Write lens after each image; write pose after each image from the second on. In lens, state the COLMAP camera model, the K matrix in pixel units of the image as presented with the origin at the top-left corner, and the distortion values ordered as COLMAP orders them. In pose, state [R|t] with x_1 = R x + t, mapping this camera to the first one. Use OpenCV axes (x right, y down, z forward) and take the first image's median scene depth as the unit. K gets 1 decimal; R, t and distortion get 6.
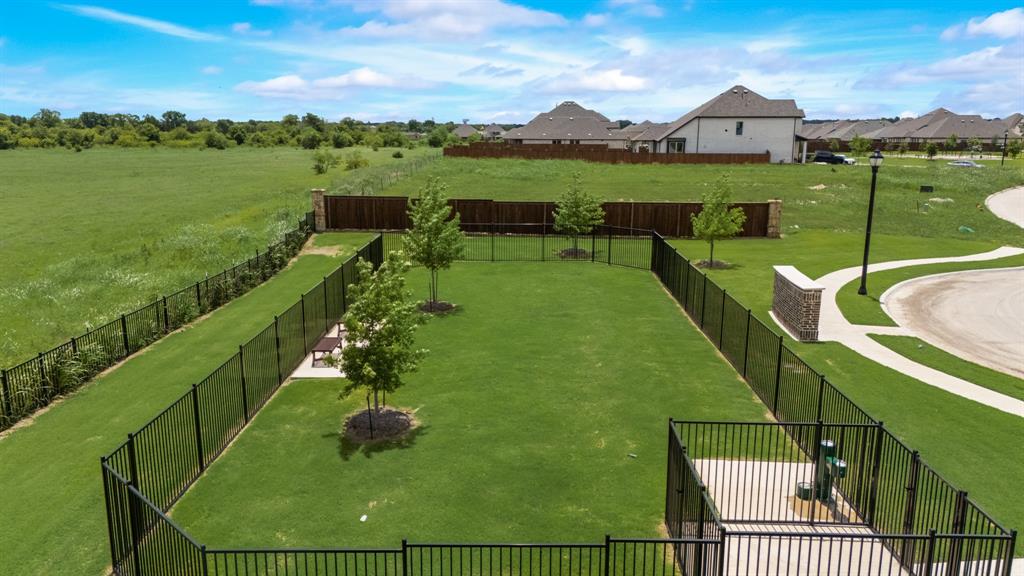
lens RADIAL K [[748.5, 0, 512.0], [0, 748.5, 288.0], [0, 0, 1]] dist [0.067237, -0.067502]
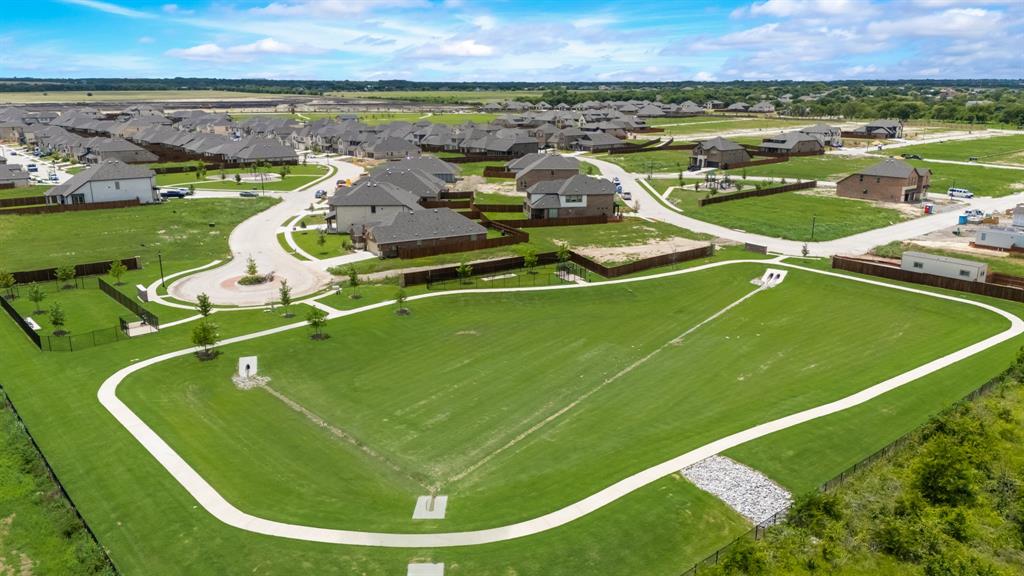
lens RADIAL K [[748.5, 0, 512.0], [0, 748.5, 288.0], [0, 0, 1]] dist [0.067237, -0.067502]
pose [[0.727670, -0.177806, 0.662482, -0.687160], [0.138793, 0.984007, 0.111651, -0.146330], [-0.671739, 0.010702, 0.740711, -2.620769]]
